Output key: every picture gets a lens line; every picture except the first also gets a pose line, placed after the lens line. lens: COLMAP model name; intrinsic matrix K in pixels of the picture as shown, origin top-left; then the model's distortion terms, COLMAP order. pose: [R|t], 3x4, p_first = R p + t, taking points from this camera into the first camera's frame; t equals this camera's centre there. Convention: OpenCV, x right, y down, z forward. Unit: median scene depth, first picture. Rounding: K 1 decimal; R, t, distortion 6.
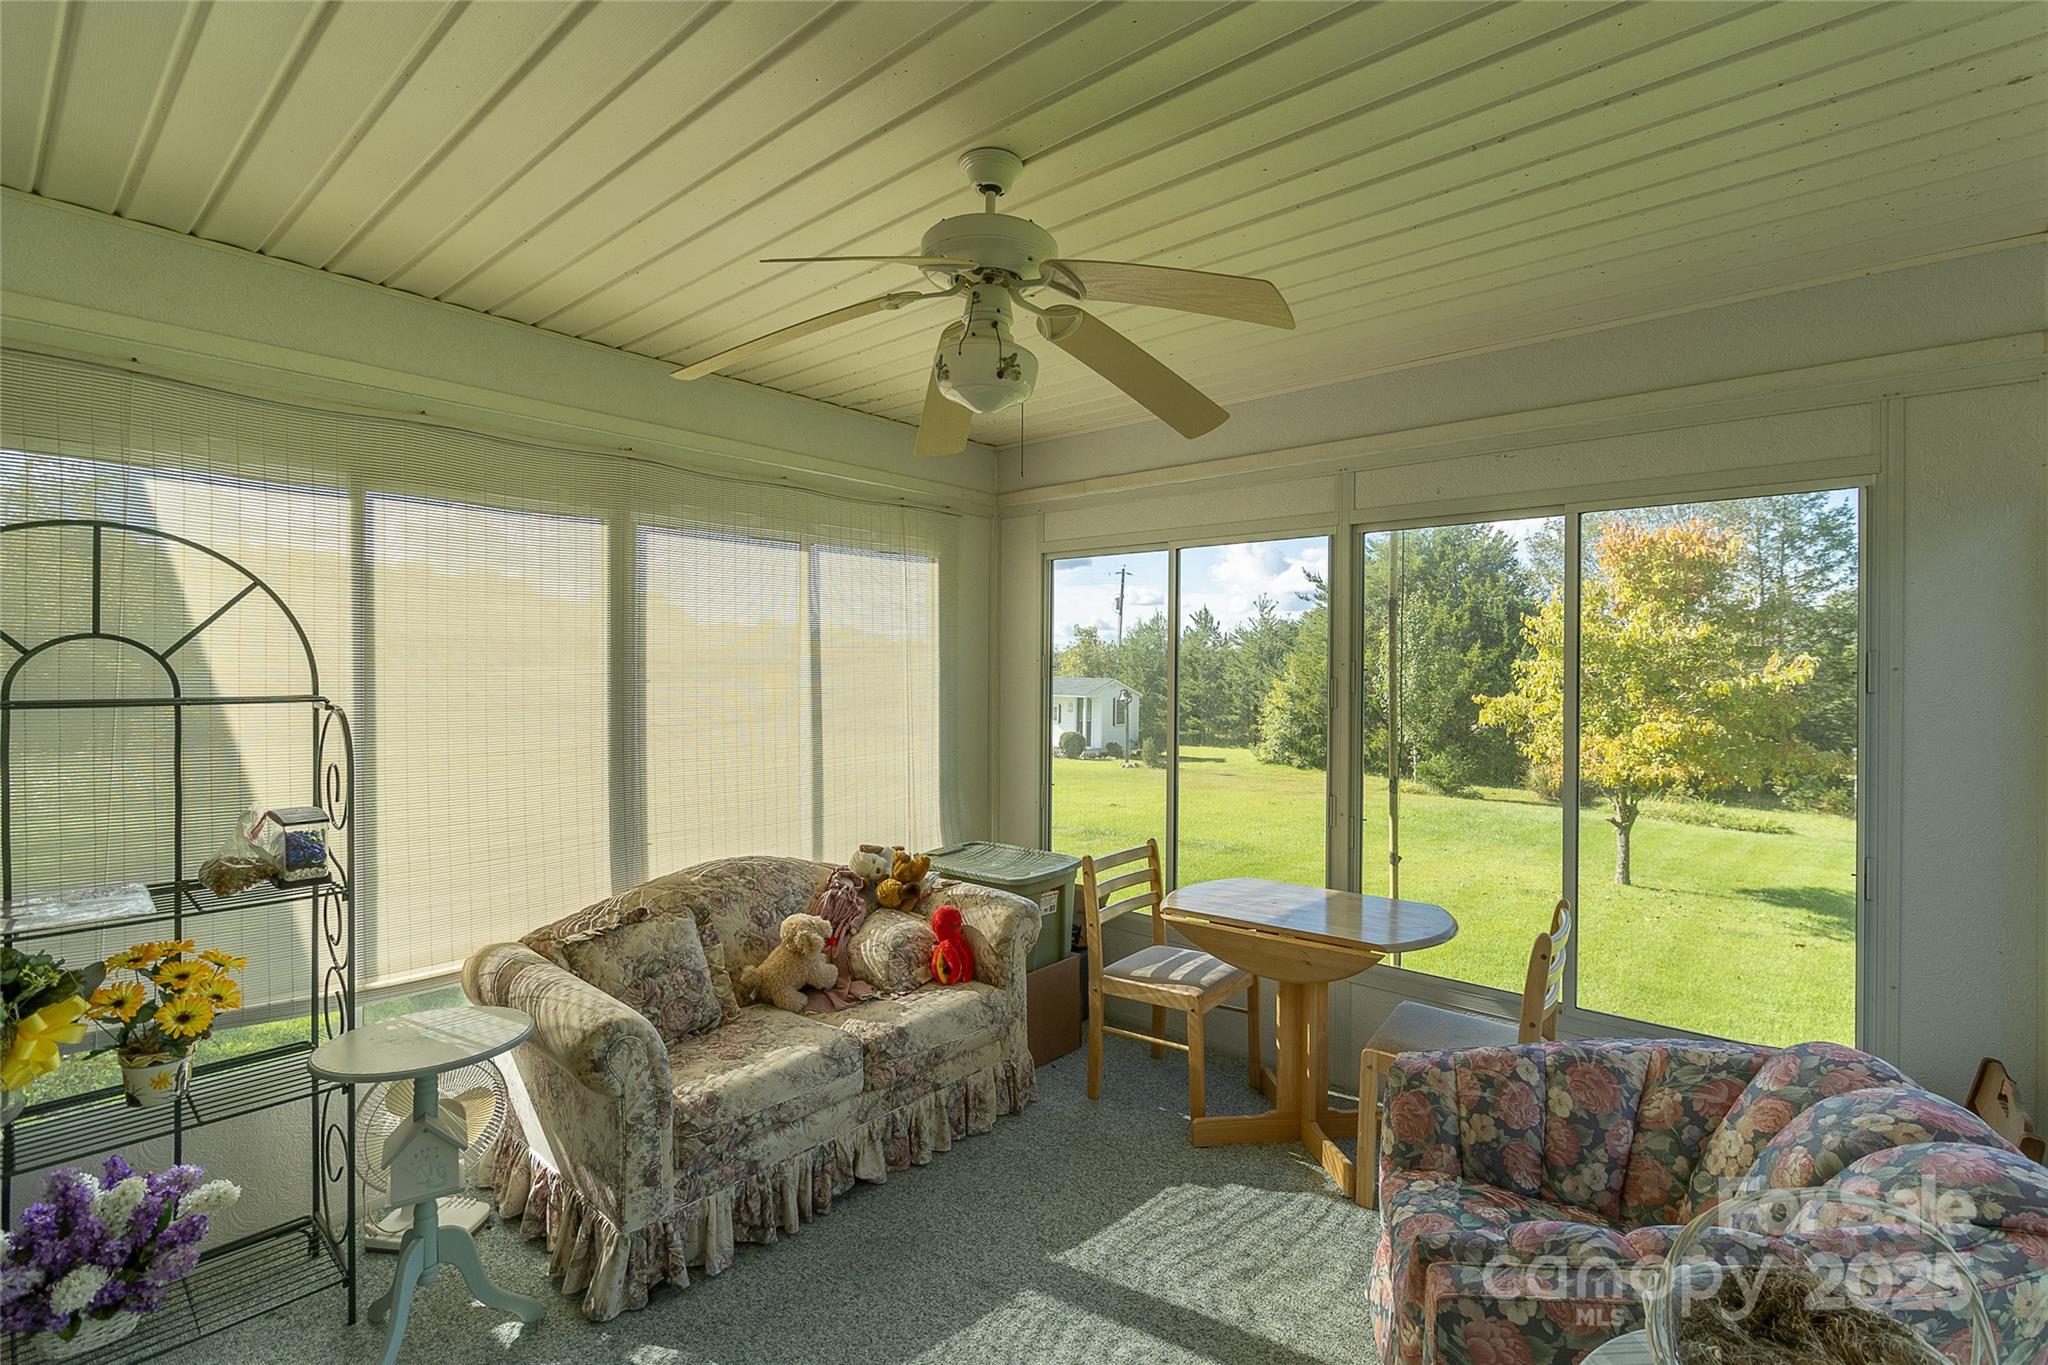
lens RADIAL K [[933.5, 0, 1067.0], [0, 933.5, 675.7], [0, 0, 1]] dist [-0.001702, -0.000672]
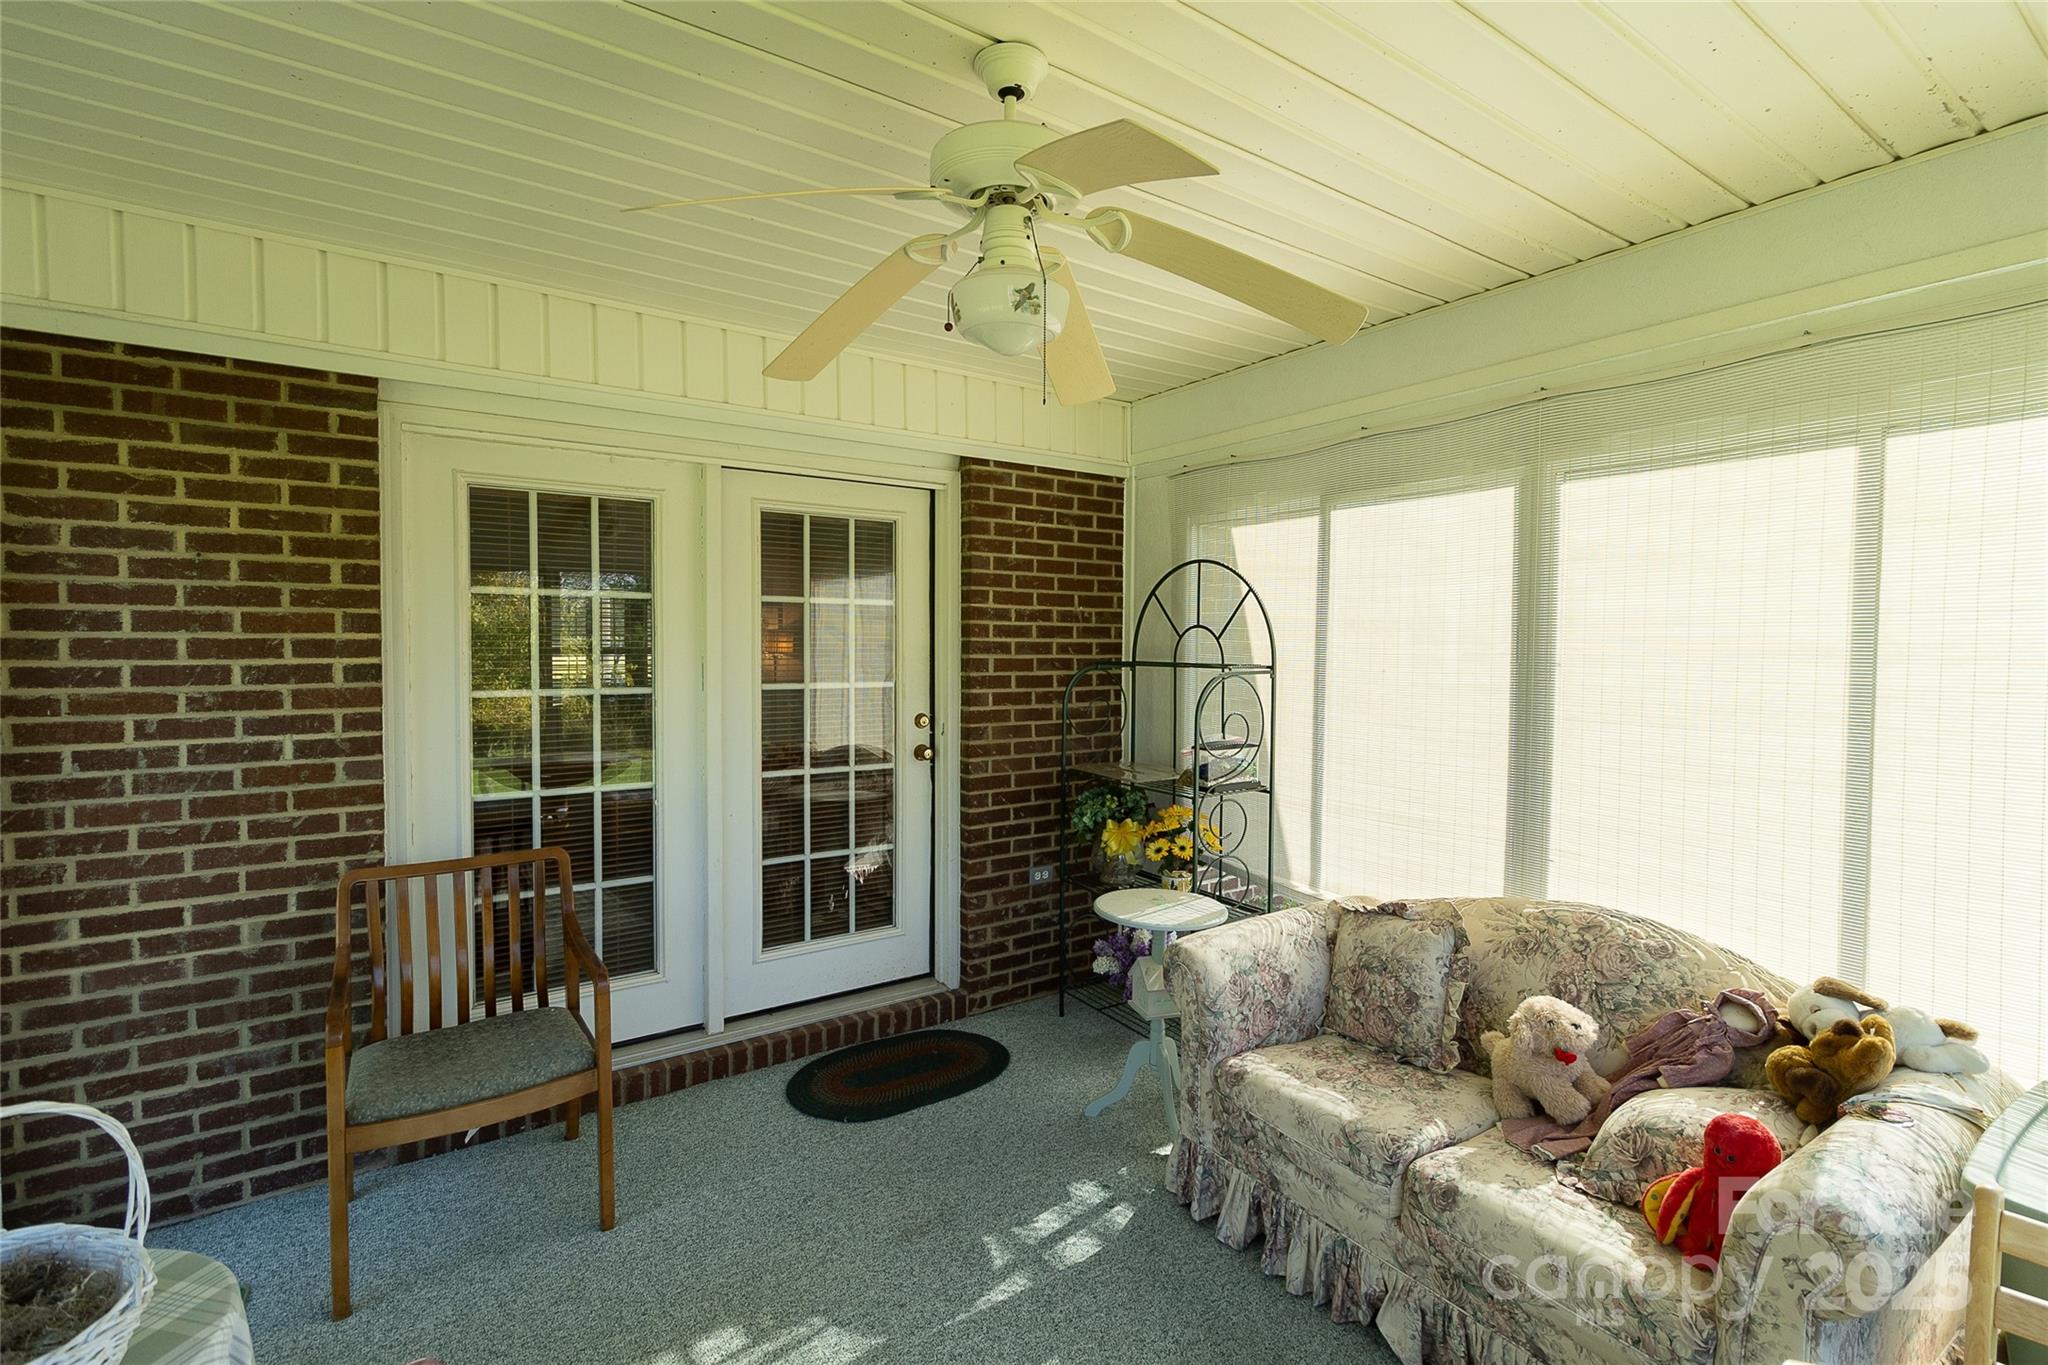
lens RADIAL K [[933.5, 0, 1029.0], [0, 933.5, 673.4], [0, 0, 1]] dist [-0.001702, -0.000672]
pose [[-0.274541, 0.029859, -0.961112, 0.465222], [-0.014870, 0.999266, 0.035292, -0.007912], [0.961460, 0.023981, -0.273896, 0.767489]]
